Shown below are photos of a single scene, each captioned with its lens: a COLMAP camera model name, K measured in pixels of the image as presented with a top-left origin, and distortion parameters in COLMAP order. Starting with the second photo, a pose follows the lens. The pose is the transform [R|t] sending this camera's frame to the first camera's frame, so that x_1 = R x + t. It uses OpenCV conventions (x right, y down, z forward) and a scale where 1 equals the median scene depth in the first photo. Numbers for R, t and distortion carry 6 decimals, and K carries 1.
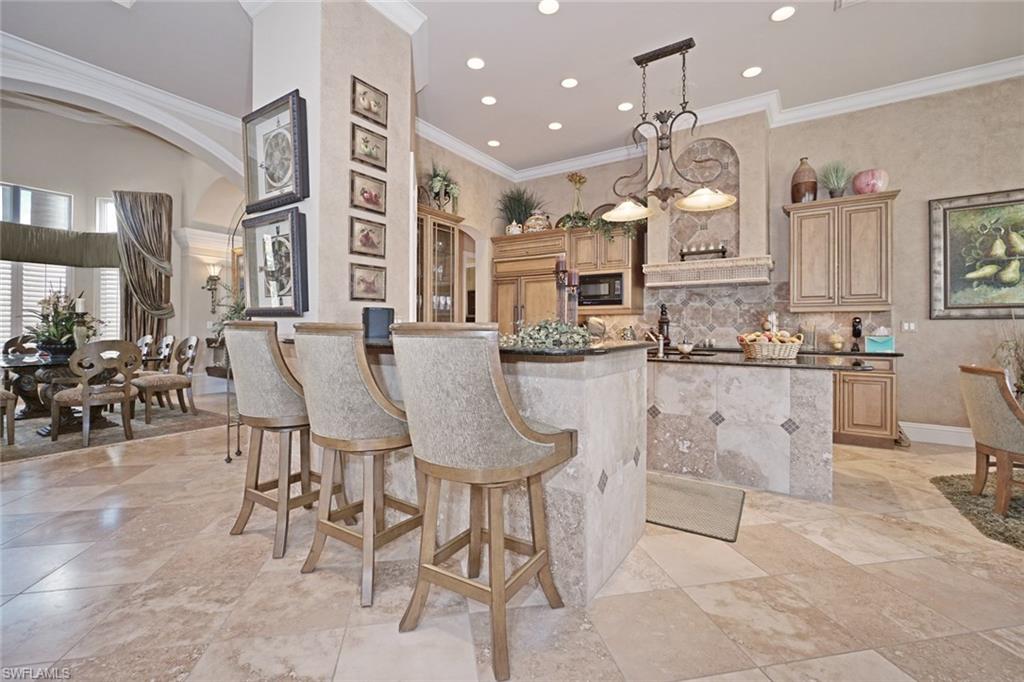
lens RADIAL K [[441.4, 0, 486.3], [0, 441.4, 329.2], [0, 0, 1]] dist [-0.007861, 0.001422]
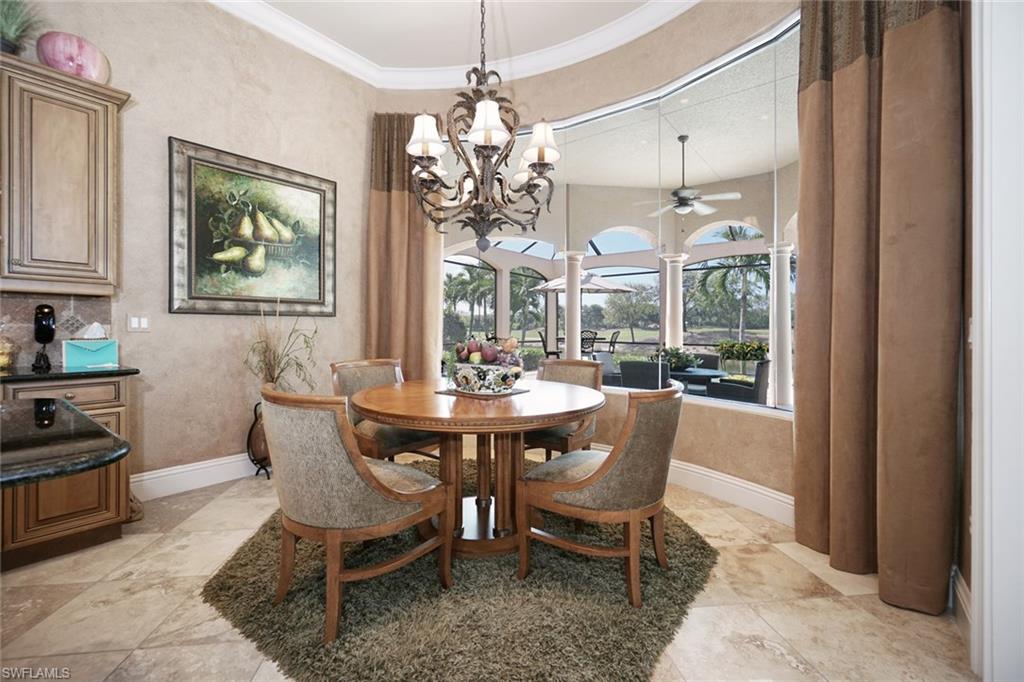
lens RADIAL K [[441.4, 0, 538.2], [0, 441.4, 328.1], [0, 0, 1]] dist [-0.007861, 0.001422]
pose [[0.008087, 0.000910, 0.999967, 0.342520], [-0.003678, 0.999993, -0.000880, -0.000563], [-0.999961, -0.003671, 0.008091, 0.428387]]
